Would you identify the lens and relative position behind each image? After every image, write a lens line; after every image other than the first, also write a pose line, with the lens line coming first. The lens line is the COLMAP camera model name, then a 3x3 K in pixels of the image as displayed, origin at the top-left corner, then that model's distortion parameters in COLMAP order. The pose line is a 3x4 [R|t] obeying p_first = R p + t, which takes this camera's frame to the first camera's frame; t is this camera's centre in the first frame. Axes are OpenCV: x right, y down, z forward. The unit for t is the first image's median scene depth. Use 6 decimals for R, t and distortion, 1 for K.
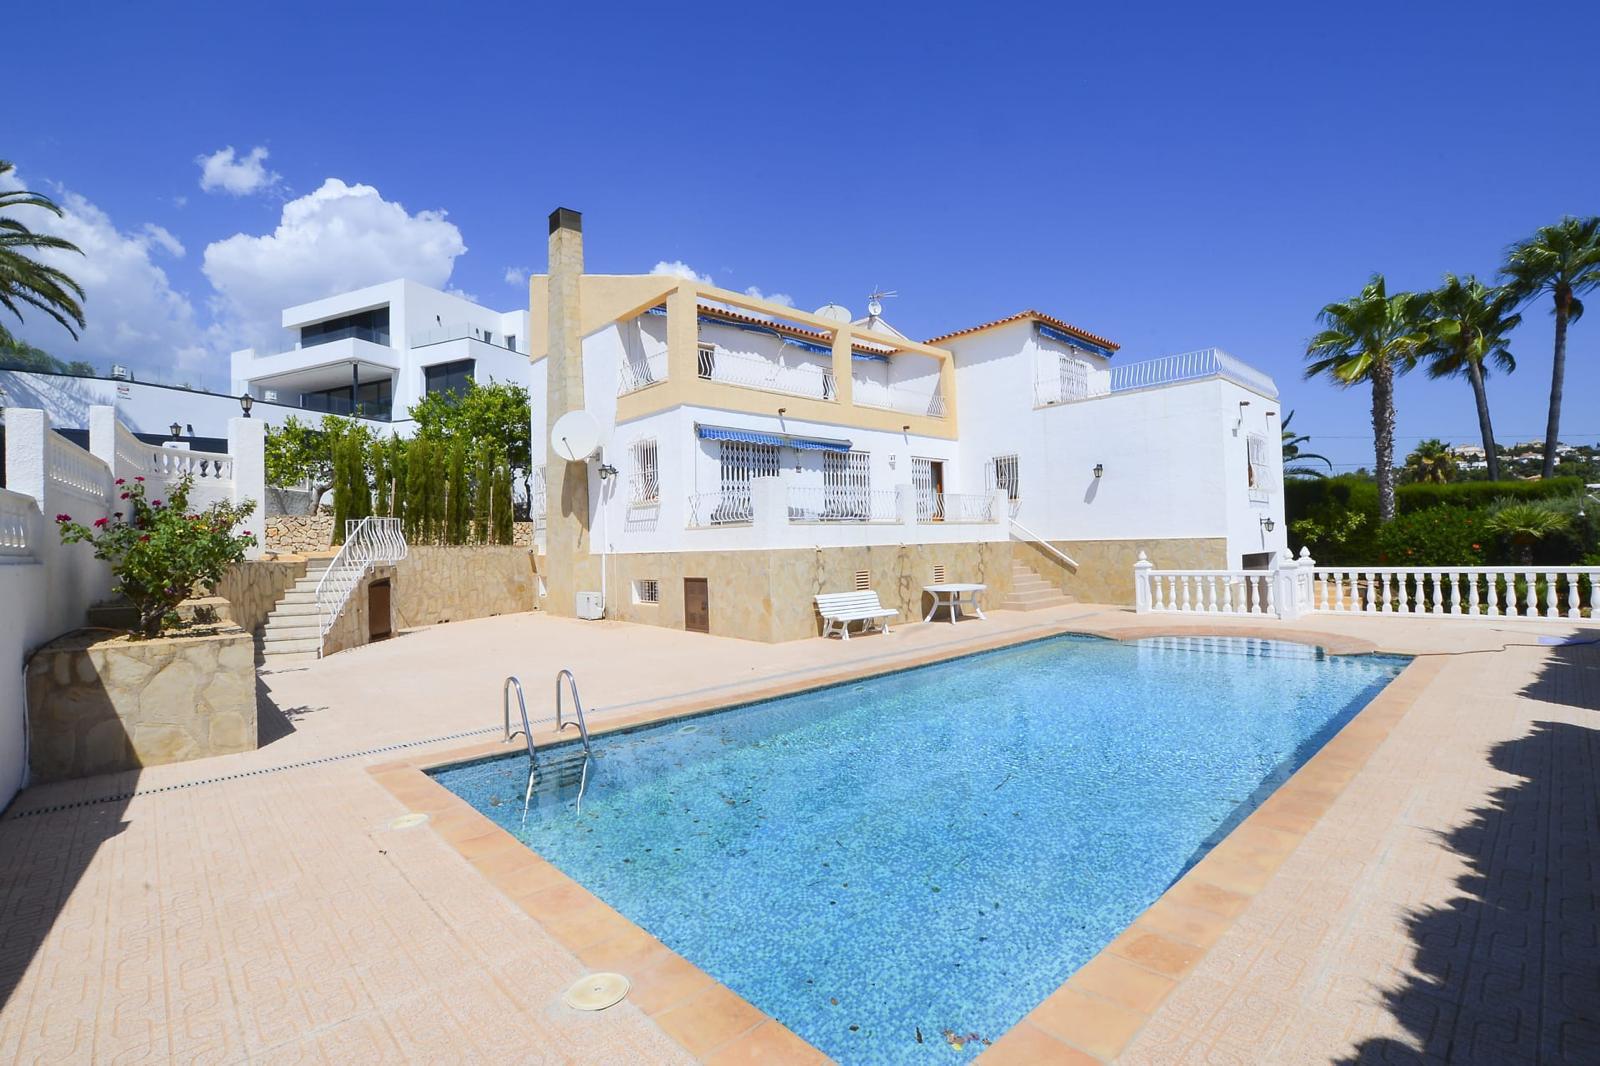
lens RADIAL K [[716.6, 0, 800.0], [0, 716.6, 533.0], [0, 0, 1]] dist [-0.030356, 0.001025]
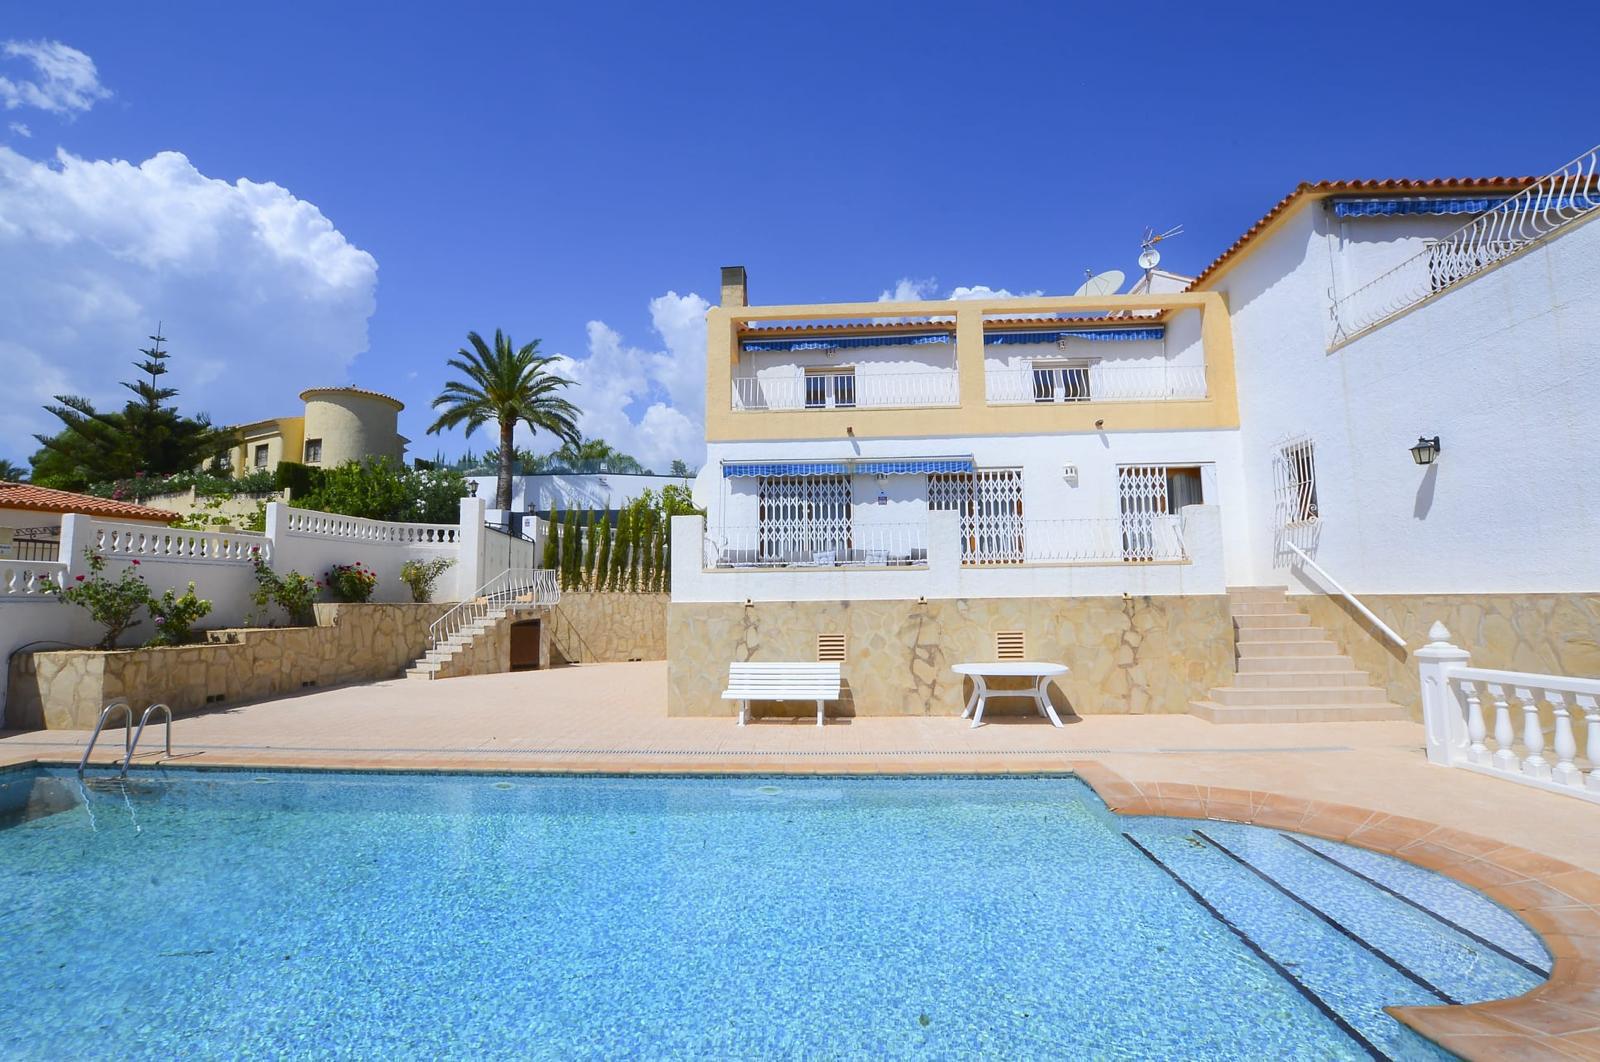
lens RADIAL K [[716.6, 0, 800.0], [0, 716.6, 531.0], [0, 0, 1]] dist [-0.030356, 0.001025]
pose [[0.690544, -0.050687, -0.721512, 0.526656], [0.004943, 0.997849, -0.065369, -0.004367], [0.723273, 0.041574, 0.689309, 0.411131]]
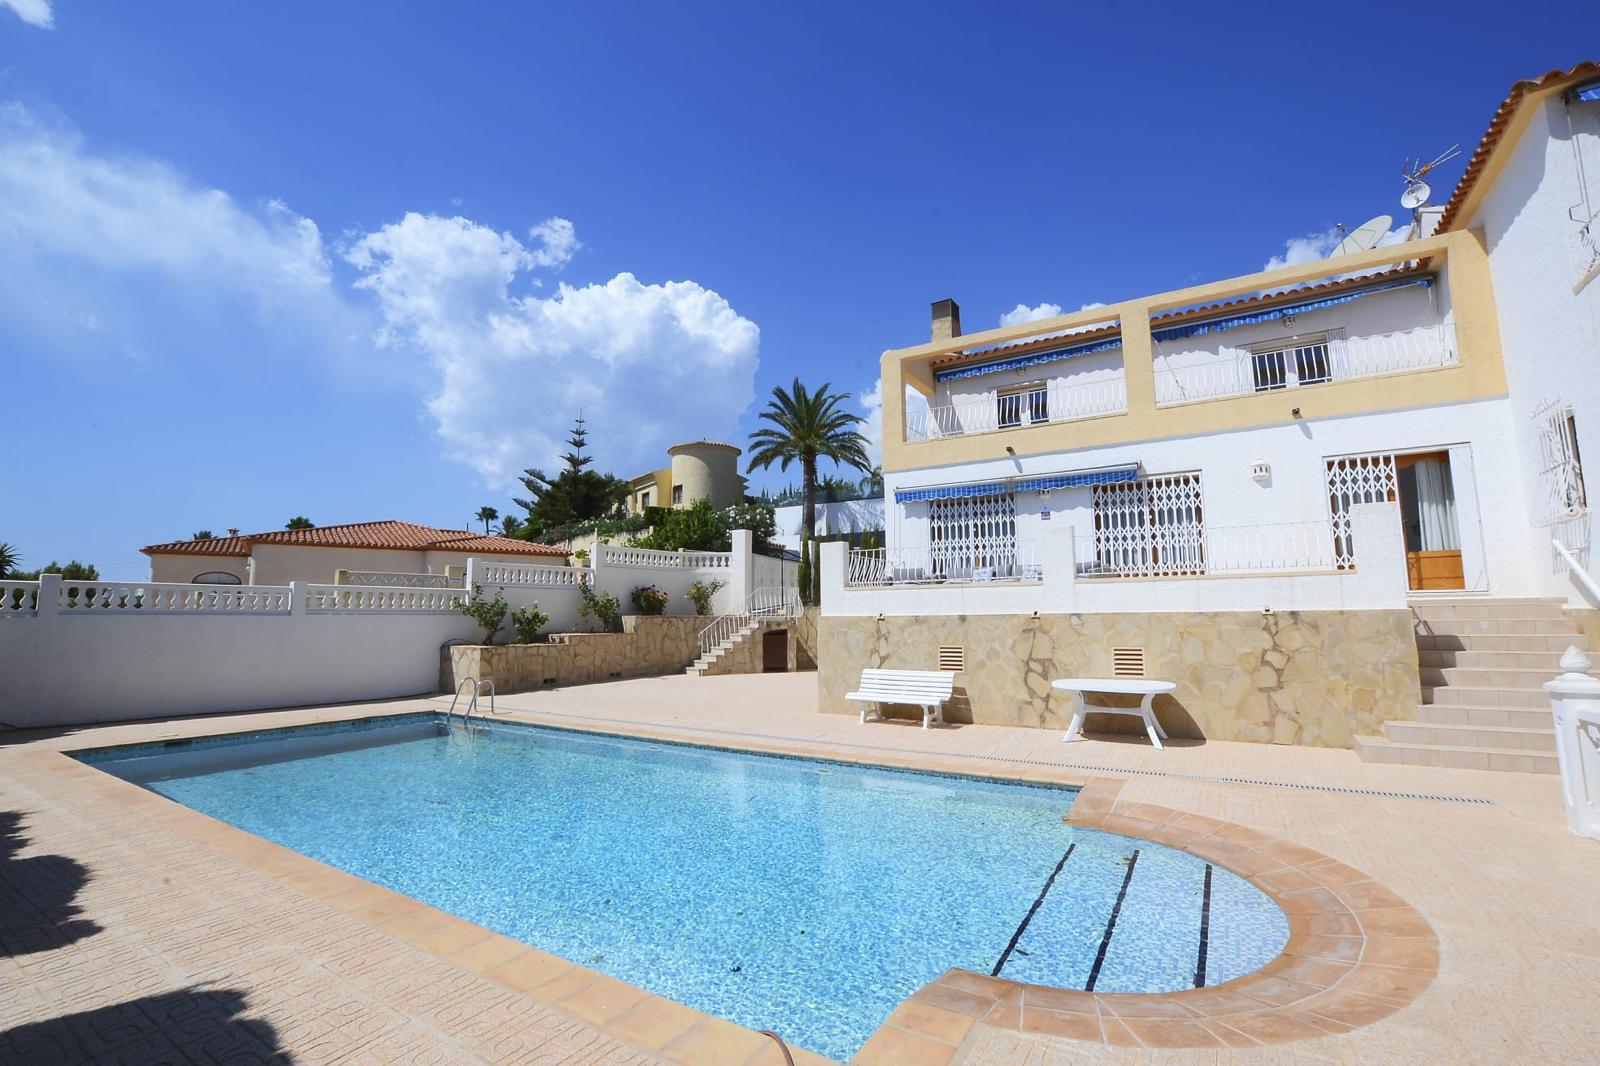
lens RADIAL K [[707.3, 0, 800.0], [0, 707.3, 533.0], [0, 0, 1]] dist [-0.028349, 0.000744]
pose [[0.266371, -0.087281, -0.959911, 0.707587], [0.015482, 0.996151, -0.086280, -0.006401], [0.963746, 0.008122, 0.266697, 0.553708]]
